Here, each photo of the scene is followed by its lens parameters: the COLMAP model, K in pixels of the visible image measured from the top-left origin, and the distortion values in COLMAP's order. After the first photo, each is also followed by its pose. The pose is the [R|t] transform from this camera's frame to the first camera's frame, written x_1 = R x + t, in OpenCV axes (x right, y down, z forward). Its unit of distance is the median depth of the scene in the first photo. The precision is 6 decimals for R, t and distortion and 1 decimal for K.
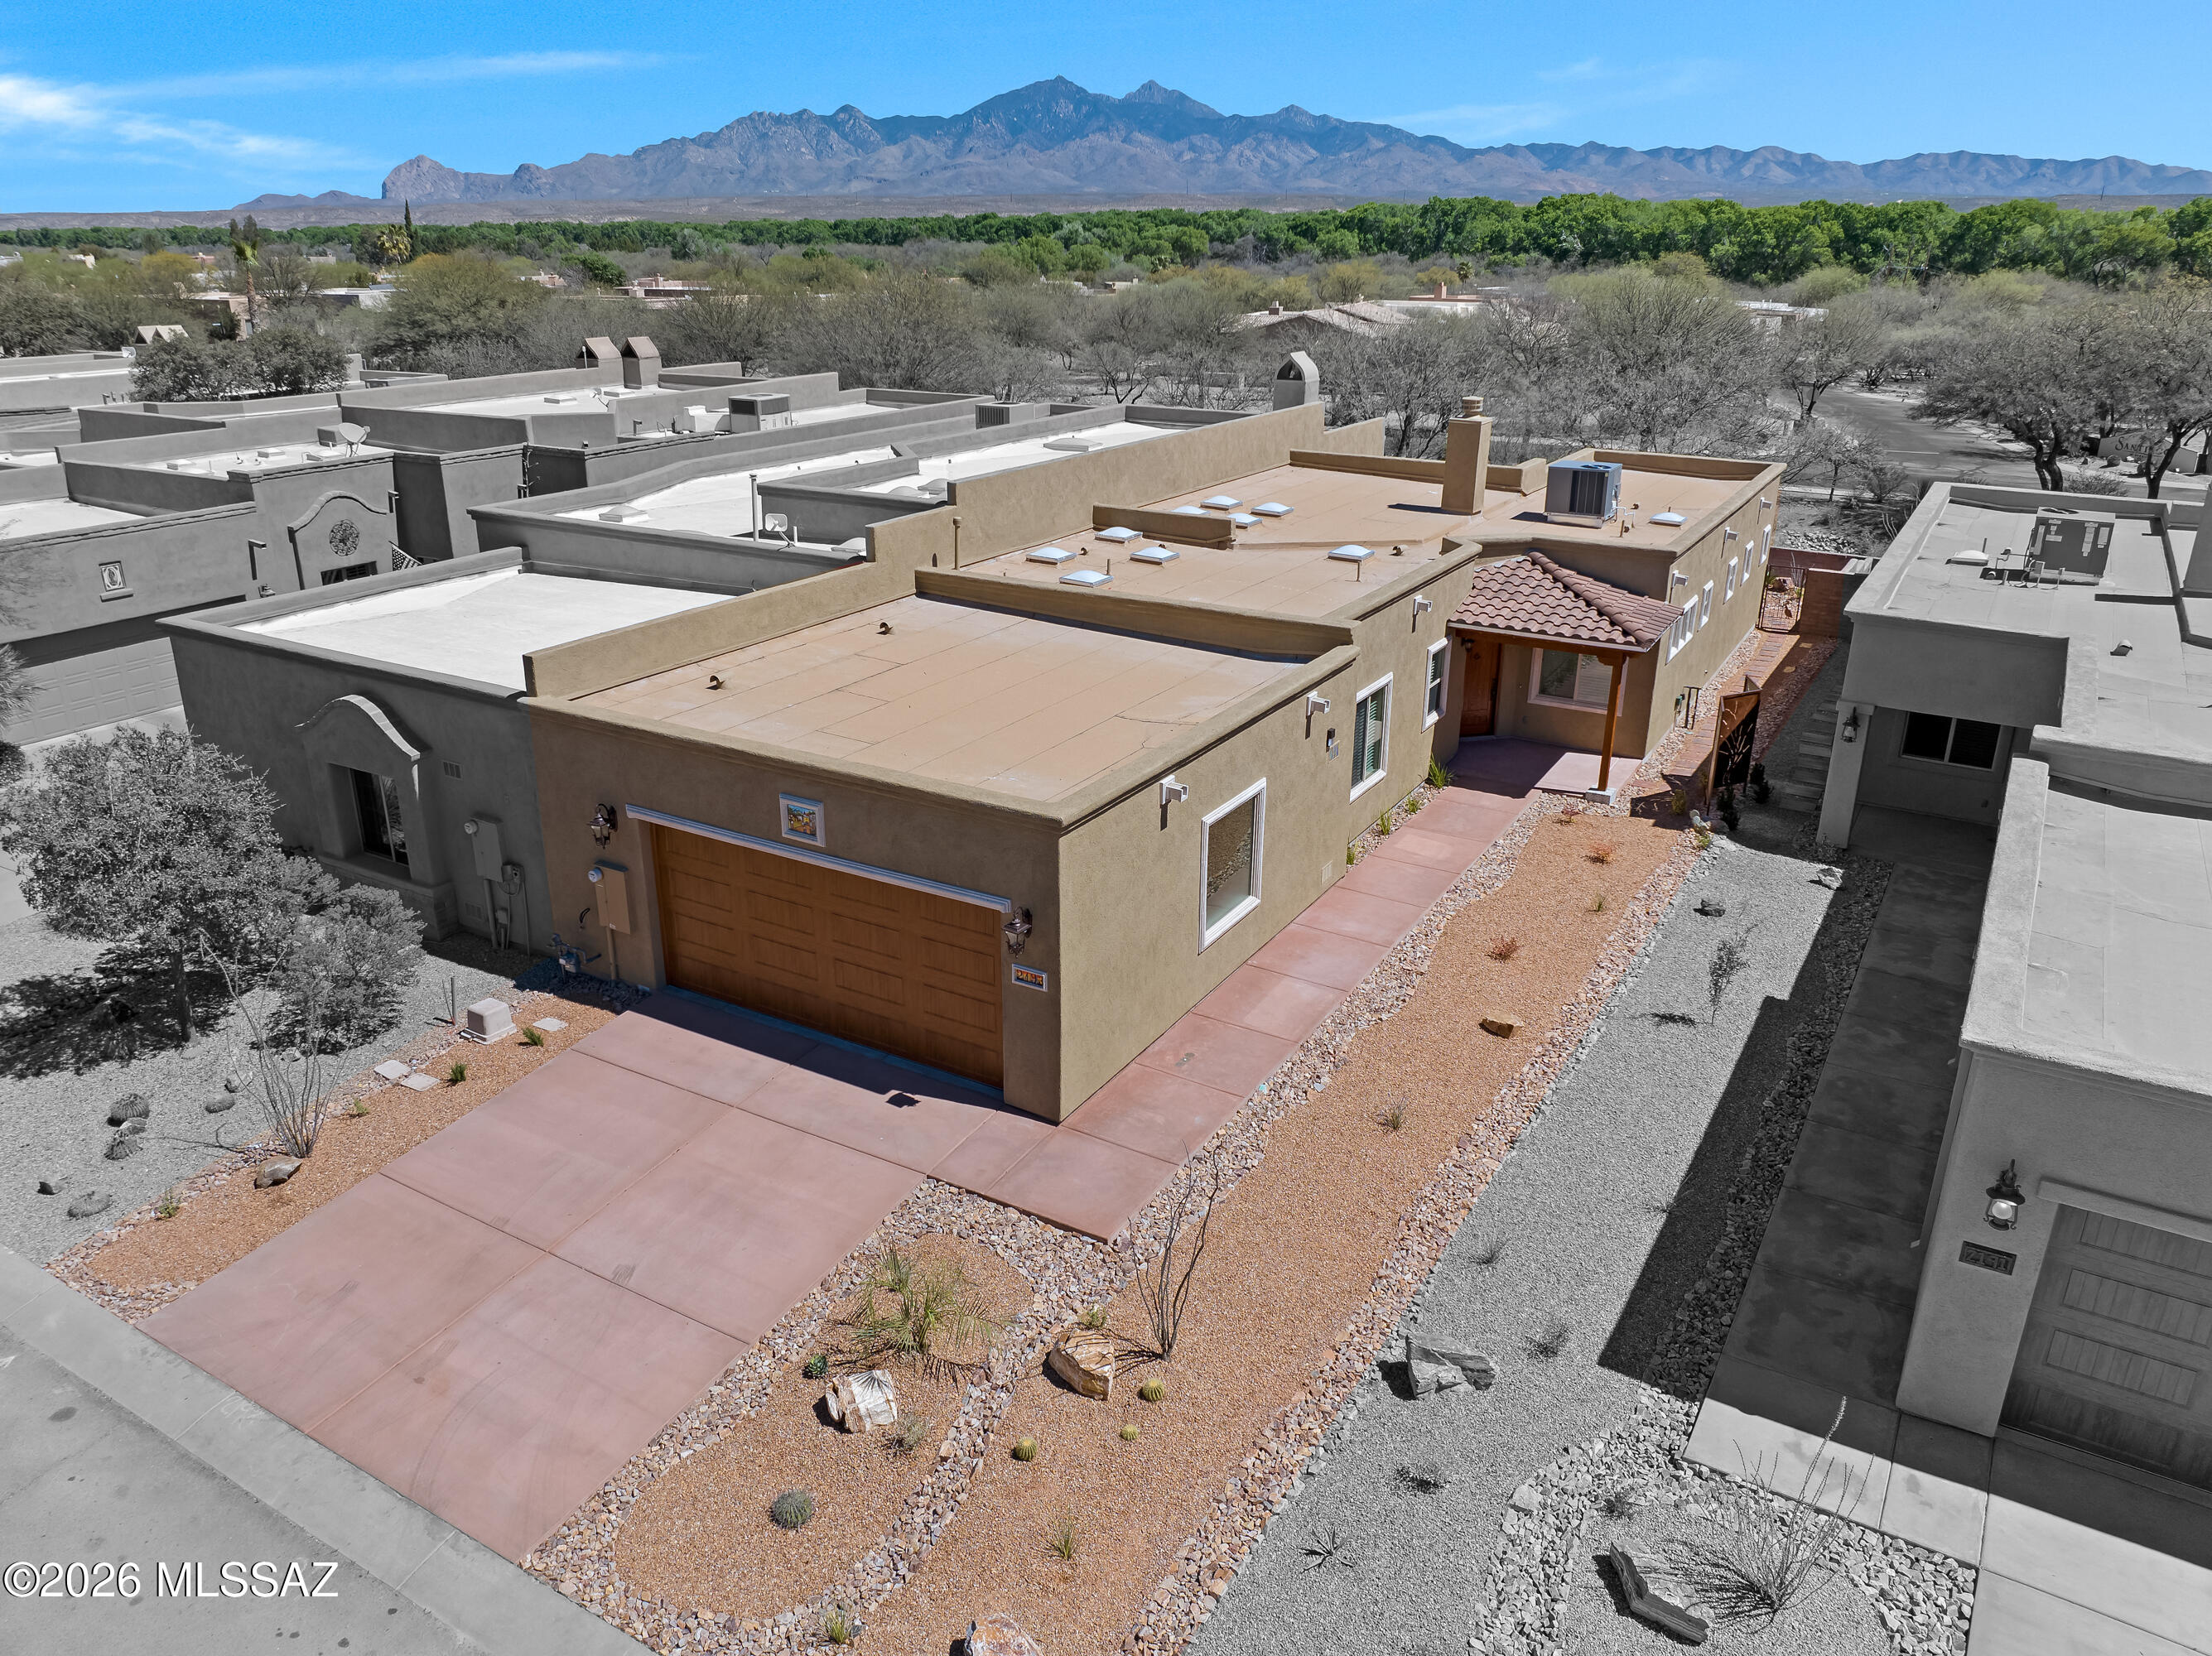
lens RADIAL K [[1565.6, 0, 1106.0], [0, 1565.6, 828.0], [0, 0, 1]] dist [-0.053295, 0.030202]
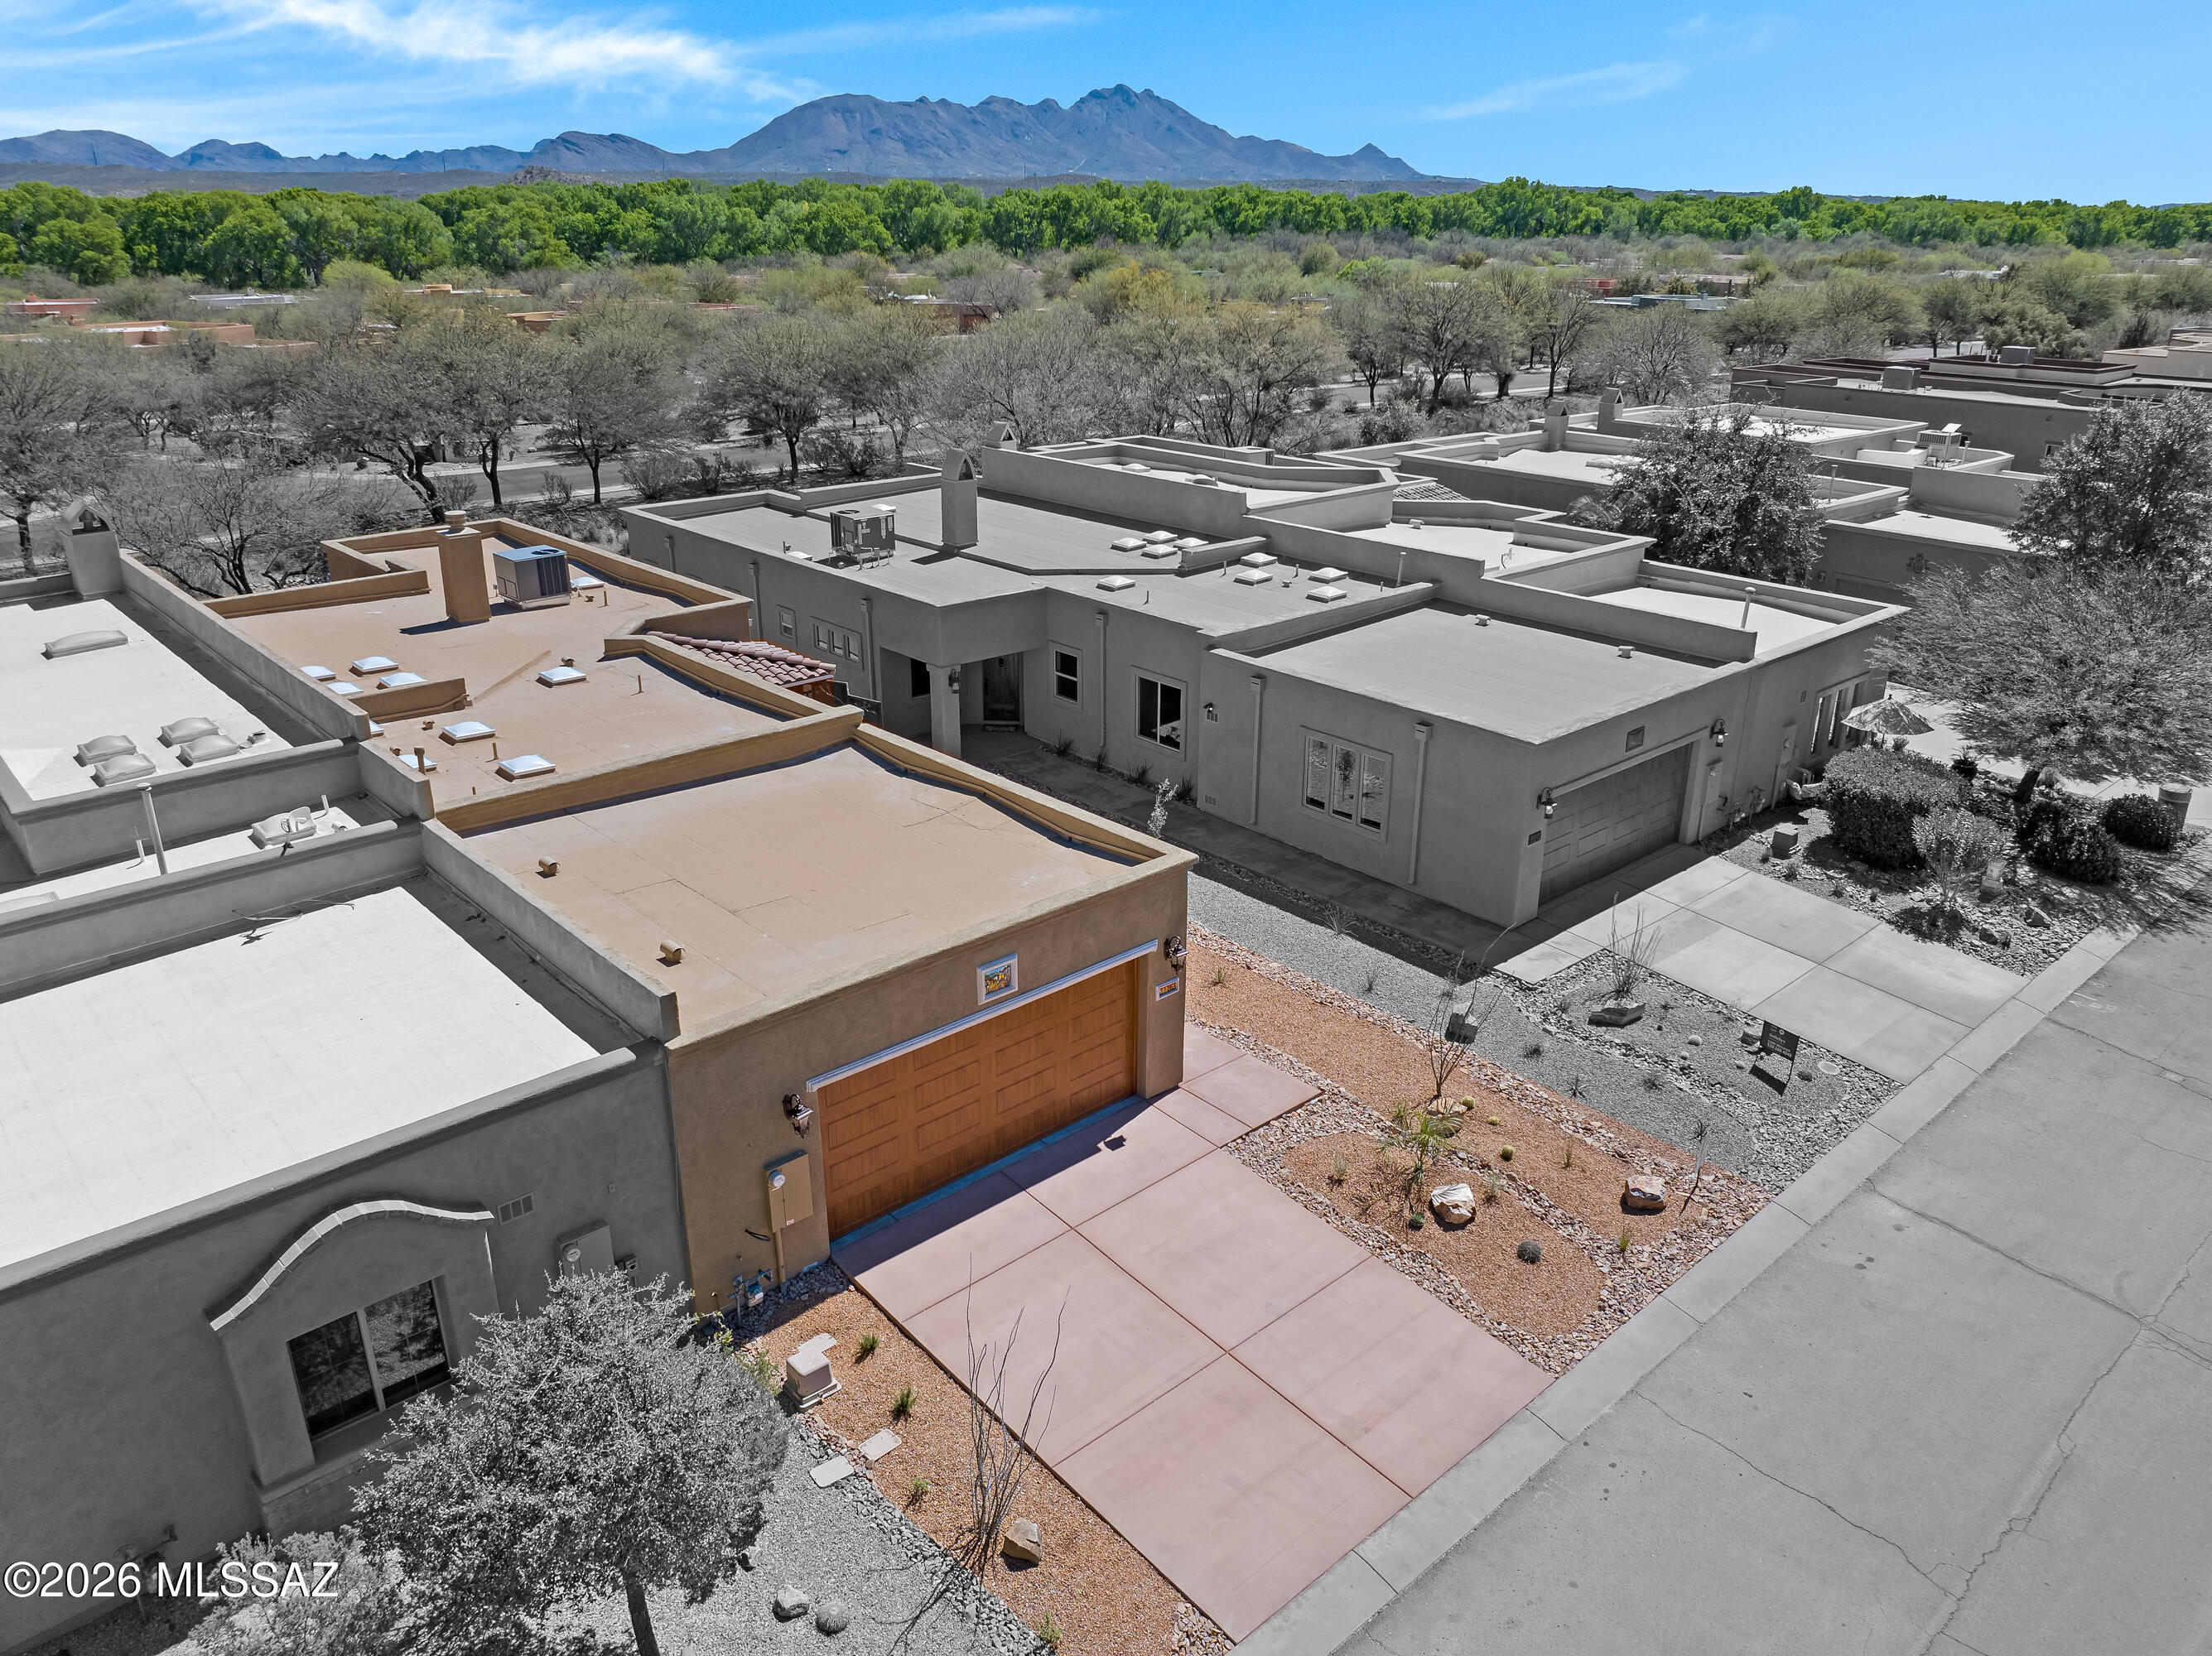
lens RADIAL K [[1565.6, 0, 1106.0], [0, 1565.6, 828.0], [0, 0, 1]] dist [-0.053295, 0.030202]
pose [[0.289843, -0.354007, 0.889196, -1.130119], [0.337719, 0.907144, 0.251070, -0.358187], [-0.895509, 0.227527, 0.382484, 0.480691]]
